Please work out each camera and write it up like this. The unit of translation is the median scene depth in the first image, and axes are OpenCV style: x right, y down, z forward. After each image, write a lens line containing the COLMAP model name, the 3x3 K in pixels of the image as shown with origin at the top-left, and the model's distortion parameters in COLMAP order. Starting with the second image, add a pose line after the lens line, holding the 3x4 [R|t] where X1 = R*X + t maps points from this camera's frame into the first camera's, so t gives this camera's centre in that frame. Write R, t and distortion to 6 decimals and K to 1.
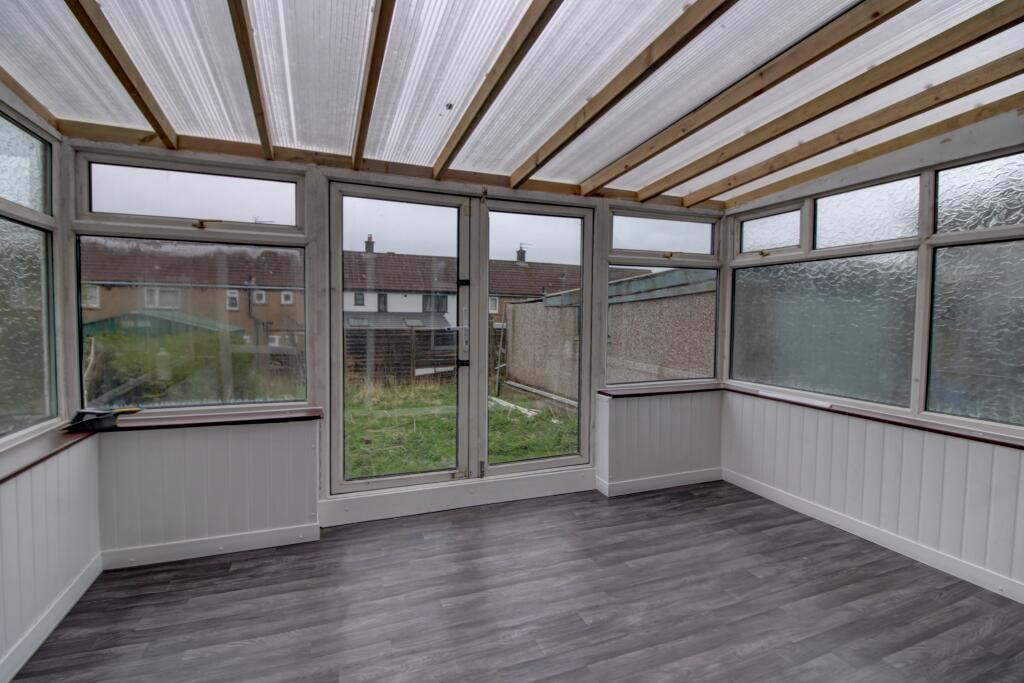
lens RADIAL K [[483.1, 0, 510.8], [0, 483.1, 335.7], [0, 0, 1]] dist [-0.003044, -0.002537]
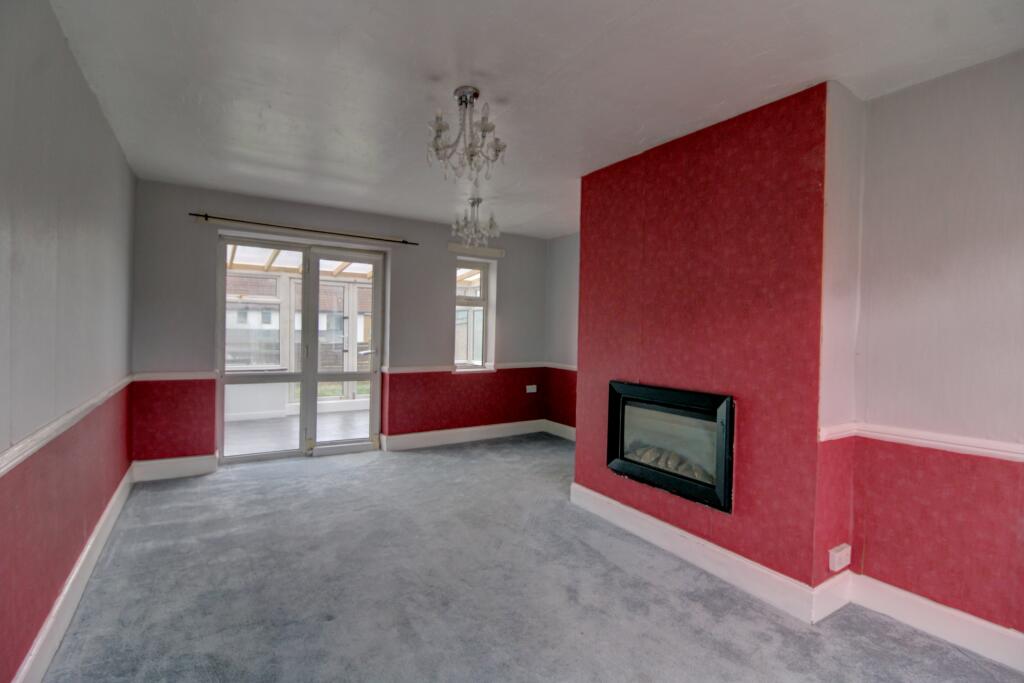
lens RADIAL K [[483.1, 0, 514.0], [0, 483.1, 339.7], [0, 0, 1]] dist [-0.003044, -0.002537]
pose [[0.981742, 0.000655, 0.190216, 0.263867], [0.005104, 0.999543, -0.029783, 0.075626], [-0.190149, 0.030211, 0.981290, -1.503639]]
